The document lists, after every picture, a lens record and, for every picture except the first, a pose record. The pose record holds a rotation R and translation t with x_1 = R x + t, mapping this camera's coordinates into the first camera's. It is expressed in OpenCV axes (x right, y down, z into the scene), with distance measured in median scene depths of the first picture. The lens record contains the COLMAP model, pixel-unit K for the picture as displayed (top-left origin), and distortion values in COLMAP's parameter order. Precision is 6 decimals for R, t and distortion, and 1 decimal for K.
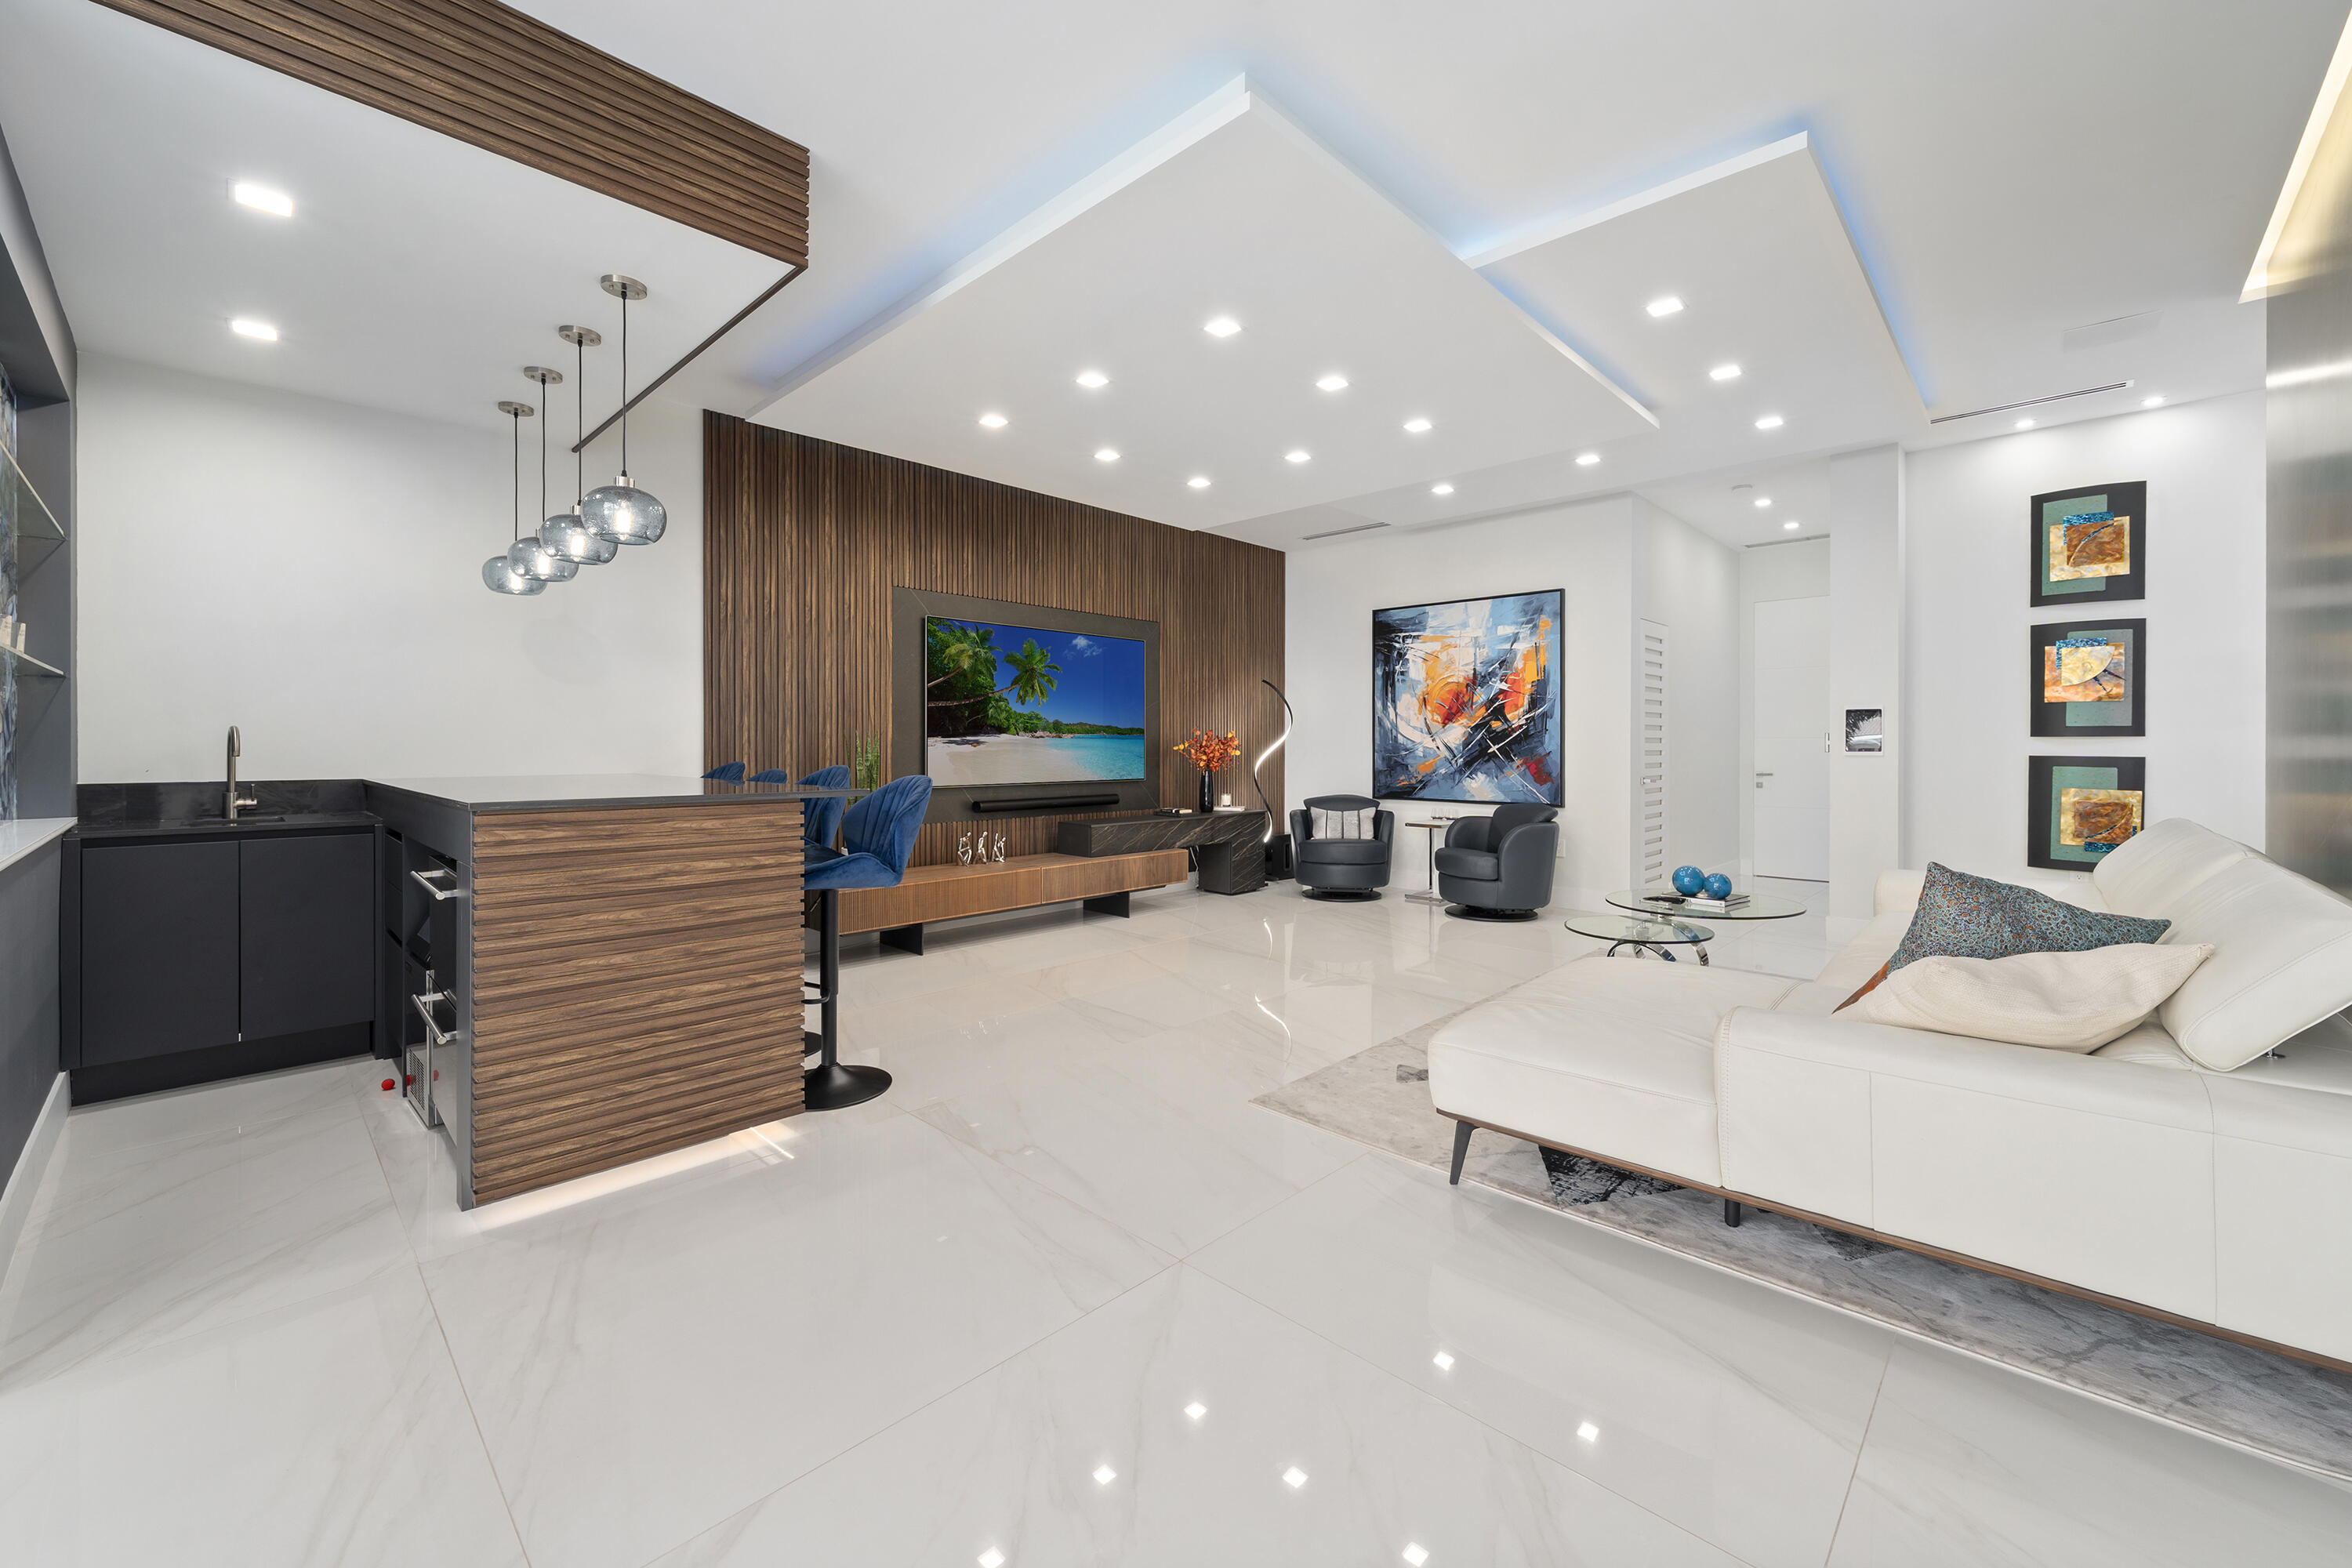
lens RADIAL K [[911.3, 0, 1165.2], [0, 911.3, 742.8], [0, 0, 1]] dist [-0.003350, -0.000568]
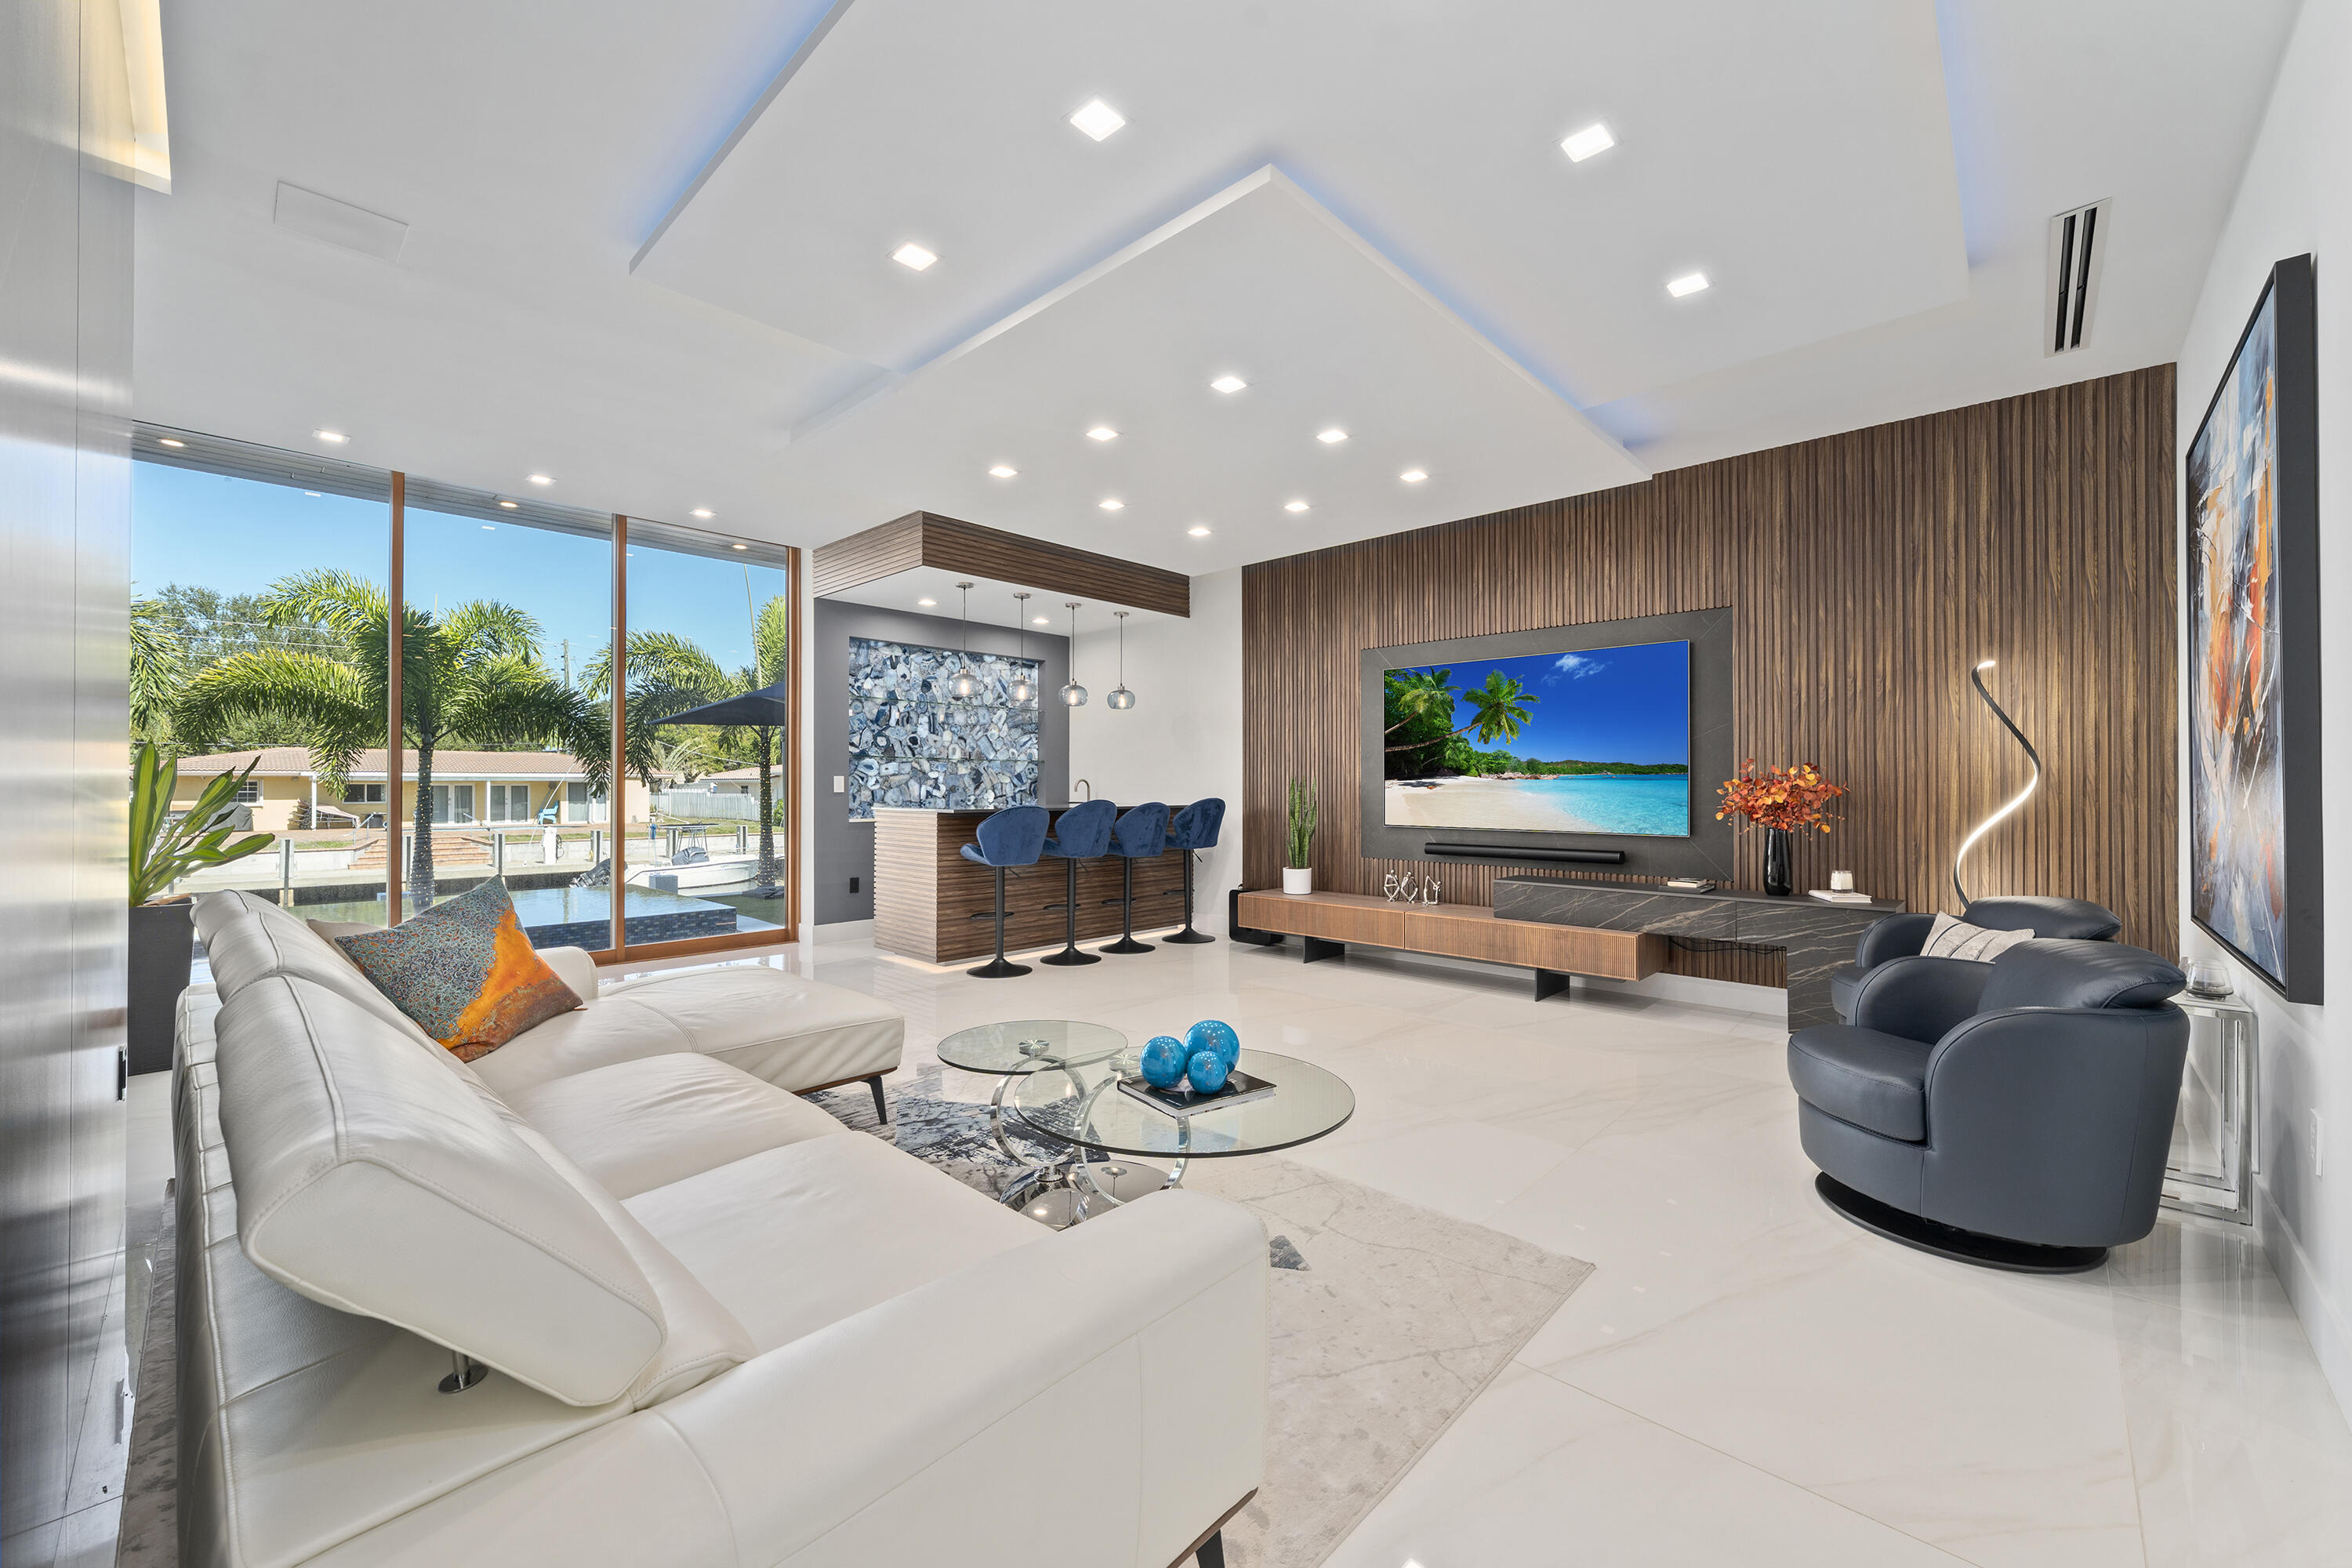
lens RADIAL K [[911.3, 0, 1179.0], [0, 911.3, 775.8], [0, 0, 1]] dist [-0.003350, -0.000568]
pose [[0.021102, -0.013645, -0.999684, 0.791254], [-0.001739, 0.999905, -0.013684, 0.004210], [0.999776, 0.002027, 0.021077, 0.690427]]
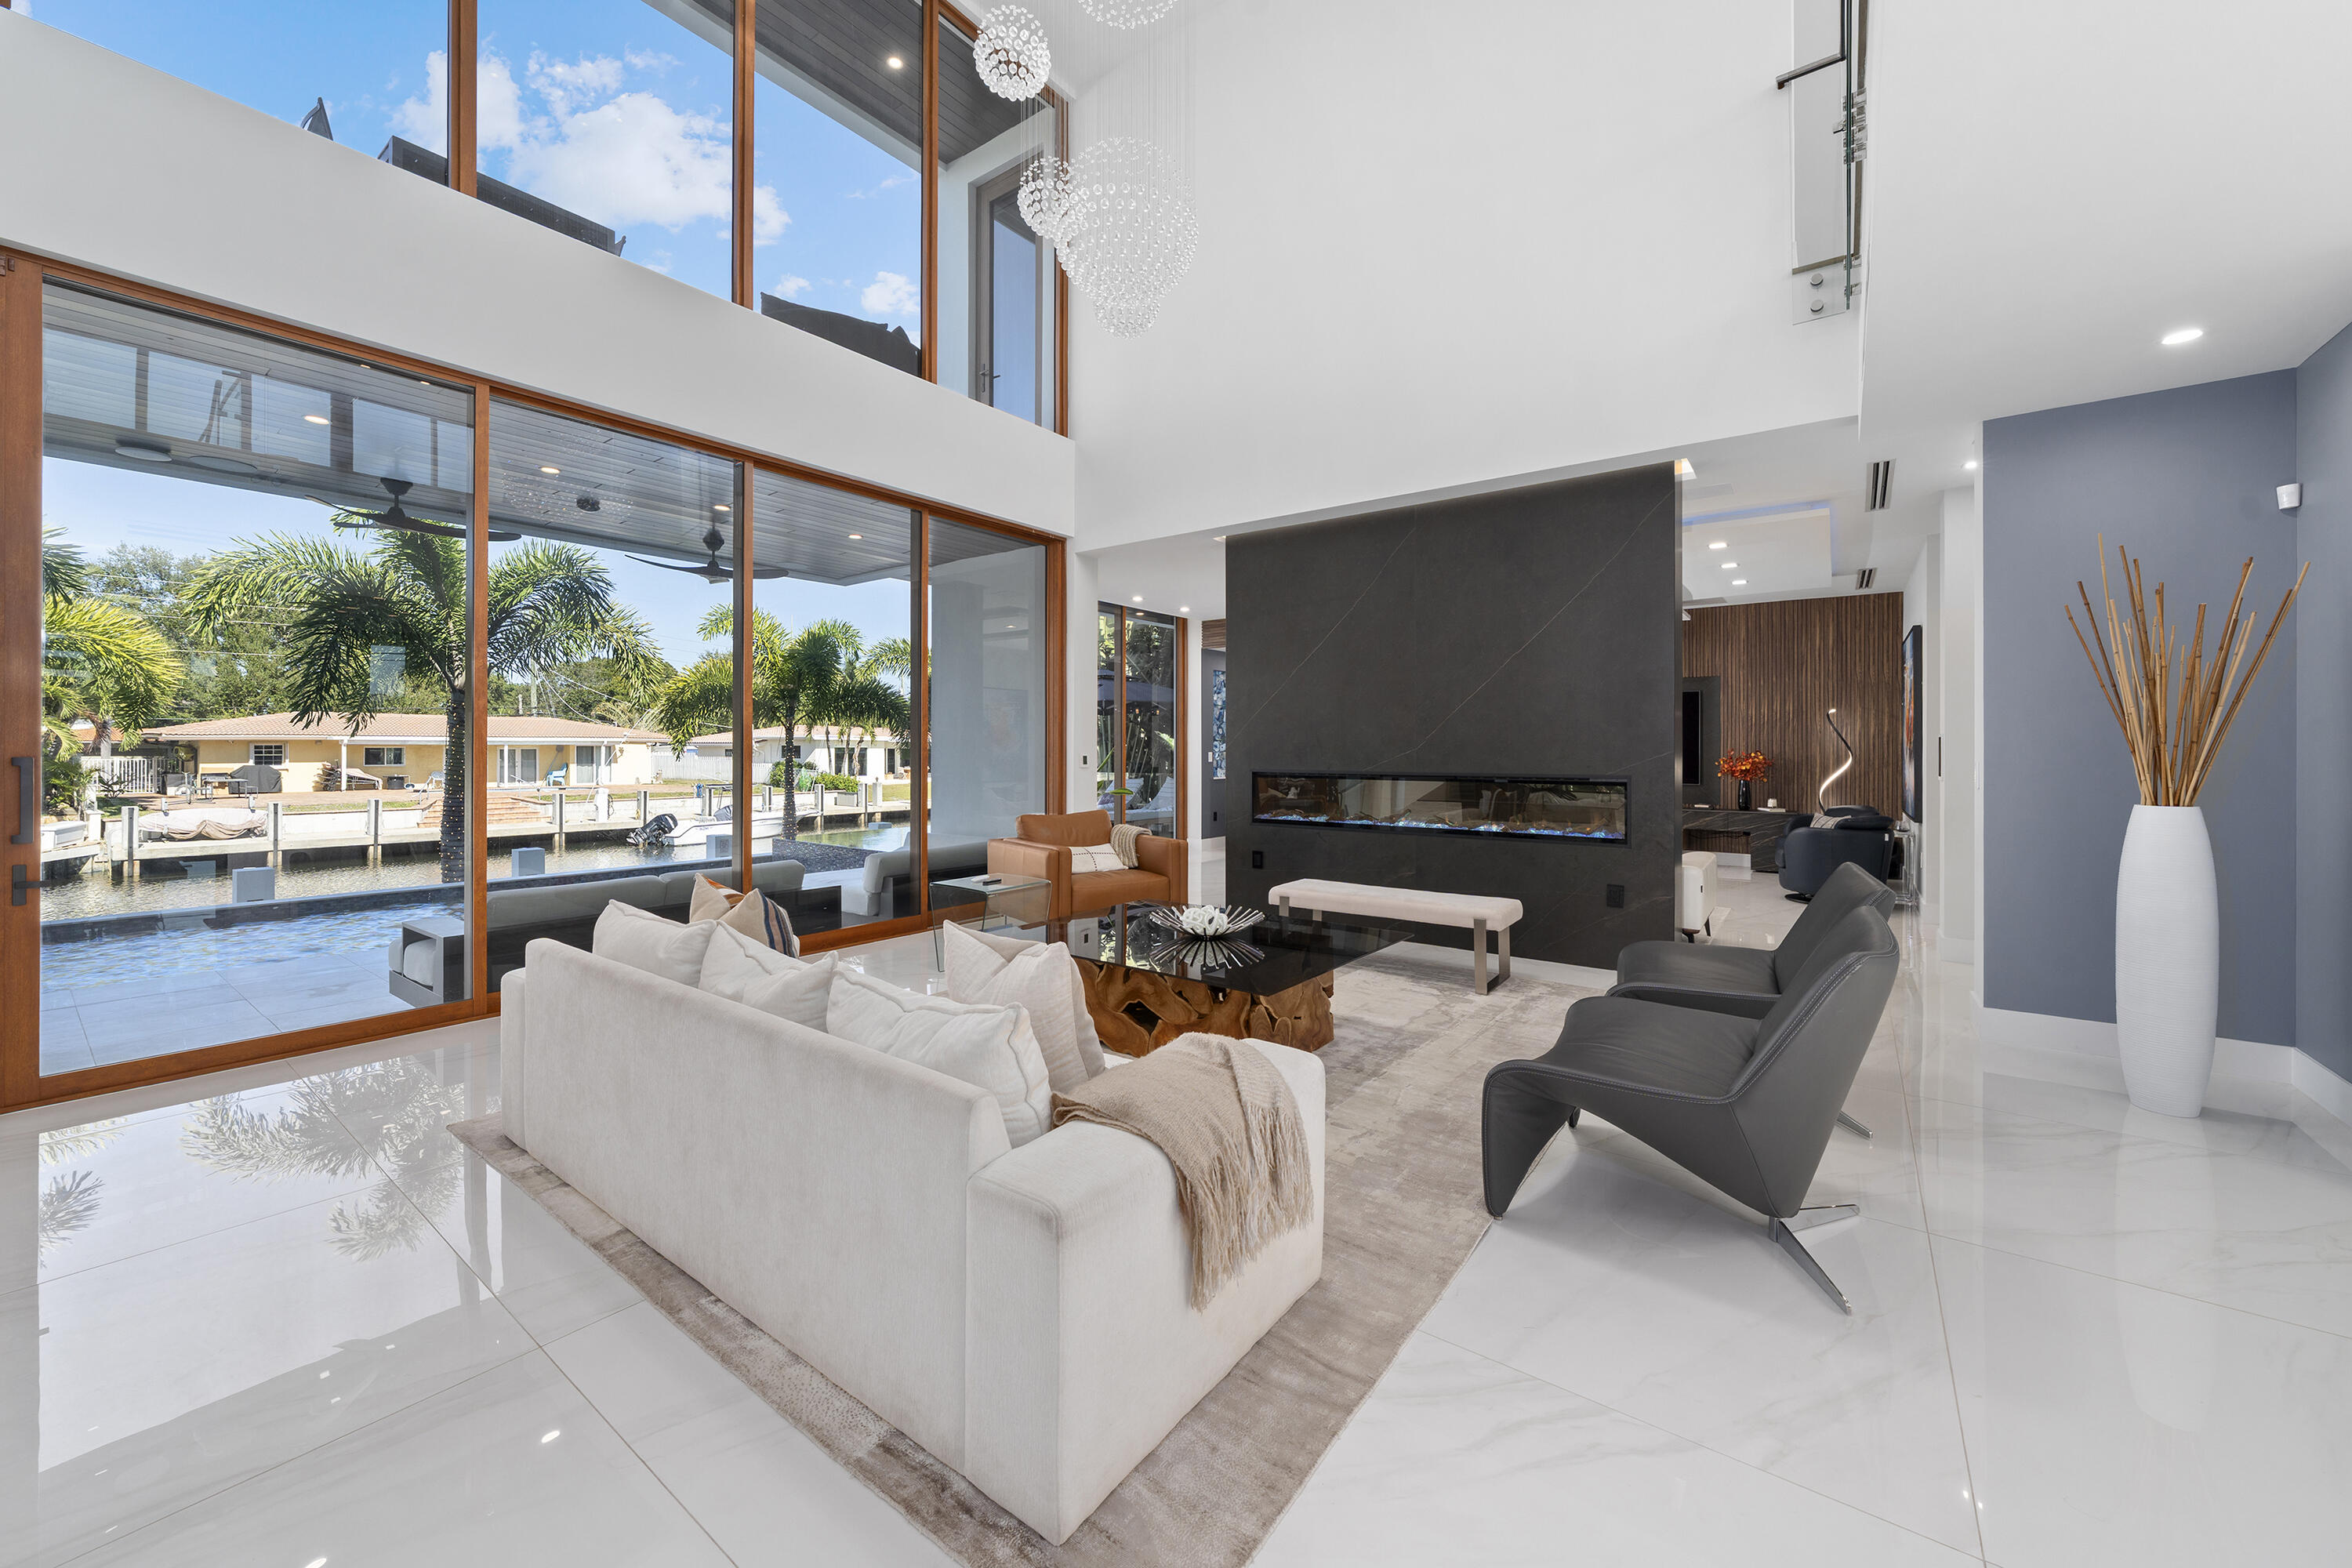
lens RADIAL K [[908.1, 0, 1160.4], [0, 908.1, 748.7], [0, 0, 1]] dist [-0.003552, -0.000155]
pose [[0.109120, -0.001360, -0.994028, 1.601903], [-0.003181, 0.999993, -0.001717, -0.015173], [0.994024, 0.003350, 0.109115, -0.057773]]
